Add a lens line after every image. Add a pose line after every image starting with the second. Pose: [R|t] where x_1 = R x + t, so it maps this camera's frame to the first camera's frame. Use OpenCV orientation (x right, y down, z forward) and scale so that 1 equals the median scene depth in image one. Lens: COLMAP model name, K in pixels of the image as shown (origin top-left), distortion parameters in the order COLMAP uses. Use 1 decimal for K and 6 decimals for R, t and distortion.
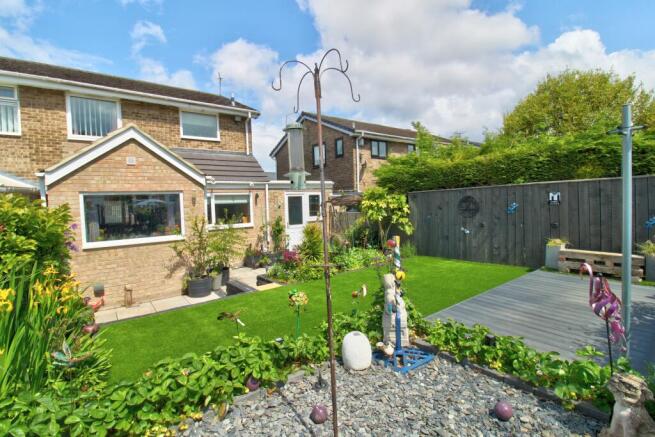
lens RADIAL K [[304.1, 0, 328.5], [0, 304.1, 213.7], [0, 0, 1]] dist [0.000736, -0.012600]
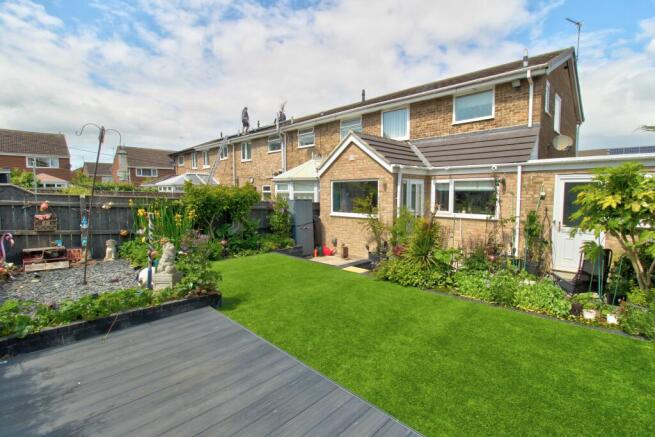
lens RADIAL K [[304.1, 0, 328.5], [0, 304.1, 213.7], [0, 0, 1]] dist [0.000736, -0.012600]
pose [[0.134820, 0.102043, -0.985602, 0.674110], [-0.050603, 0.994094, 0.096001, -0.040826], [0.989577, 0.036932, 0.139187, 0.630816]]
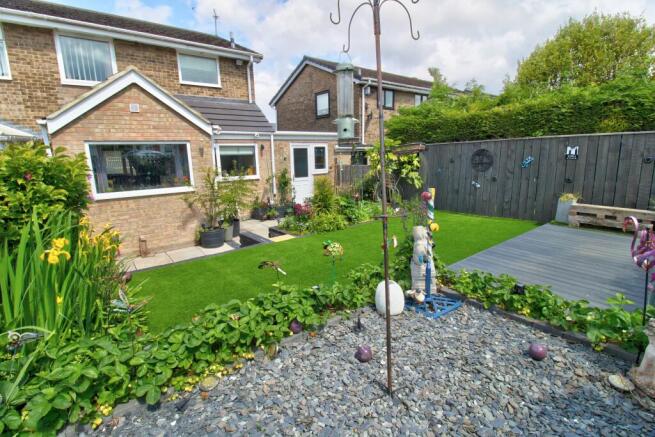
lens RADIAL K [[304.1, 0, 328.5], [0, 304.1, 213.7], [0, 0, 1]] dist [0.000736, -0.012600]
pose [[0.999899, 0.007136, 0.012290, -0.047889], [-0.008923, 0.988332, 0.152055, 0.002998], [-0.011062, -0.152150, 0.988296, 0.005459]]
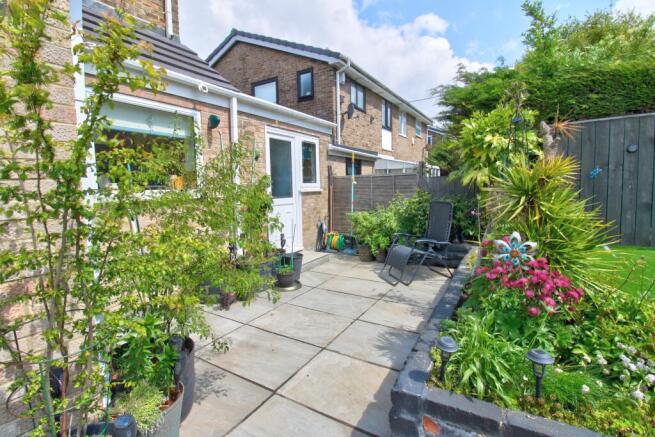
lens RADIAL K [[304.1, 0, 328.5], [0, 304.1, 213.7], [0, 0, 1]] dist [0.000736, -0.012600]
pose [[0.931655, -0.024921, 0.362489, -0.339410], [0.012515, 0.999254, 0.036534, 0.070732], [-0.363129, -0.029501, 0.931272, 0.791342]]
